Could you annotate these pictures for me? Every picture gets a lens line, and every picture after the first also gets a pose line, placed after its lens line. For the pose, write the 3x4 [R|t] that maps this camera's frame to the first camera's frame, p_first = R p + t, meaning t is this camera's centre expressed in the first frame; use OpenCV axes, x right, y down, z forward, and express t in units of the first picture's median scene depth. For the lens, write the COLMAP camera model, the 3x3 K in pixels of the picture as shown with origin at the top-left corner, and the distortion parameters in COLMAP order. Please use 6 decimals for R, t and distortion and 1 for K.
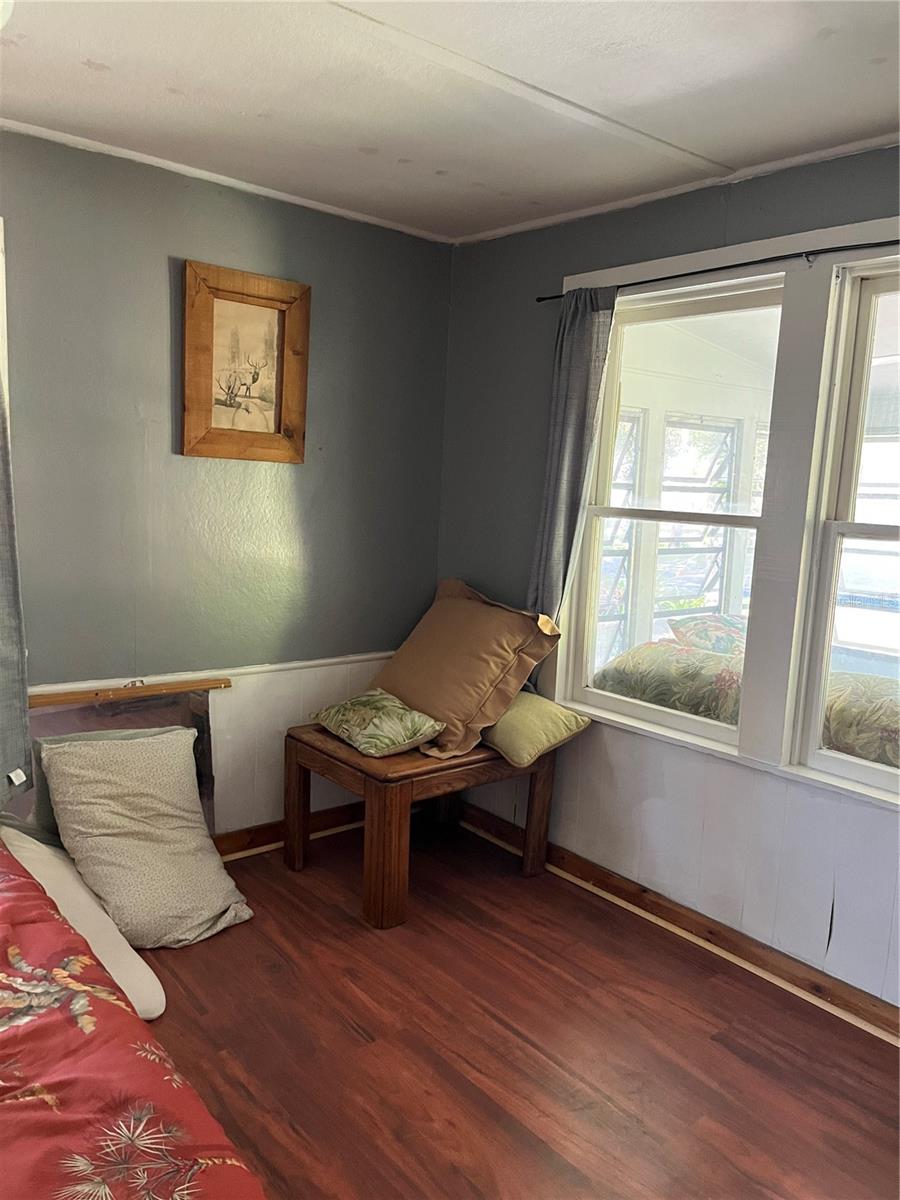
lens RADIAL K [[909.7, 0, 449.3], [0, 909.7, 594.8], [0, 0, 1]] dist [0.064172, -0.070670]
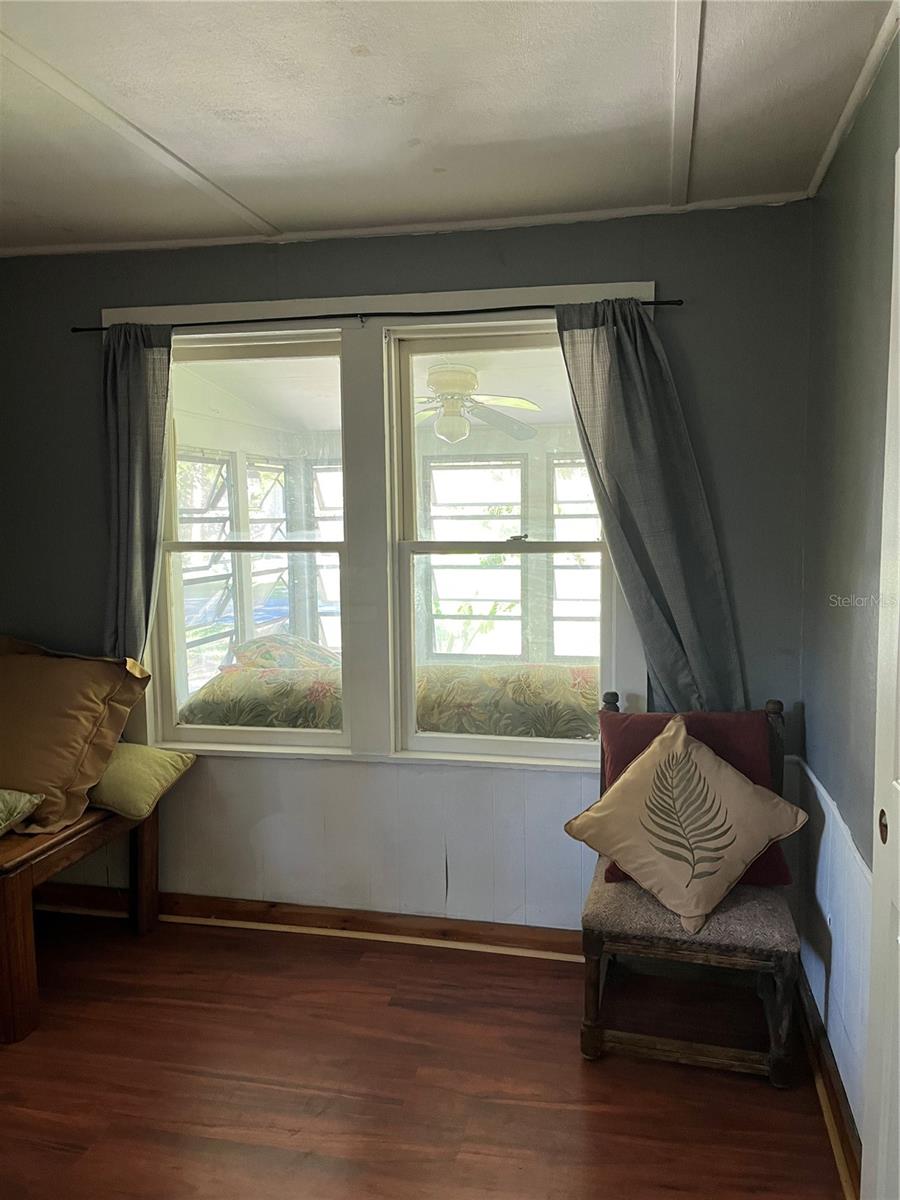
lens RADIAL K [[909.7, 0, 460.4], [0, 909.7, 592.3], [0, 0, 1]] dist [0.064172, -0.070670]
pose [[0.782962, -0.104269, 0.613269, -0.219105], [0.122919, 0.992347, 0.011790, -0.016186], [-0.609805, 0.066152, 0.789786, 0.022943]]
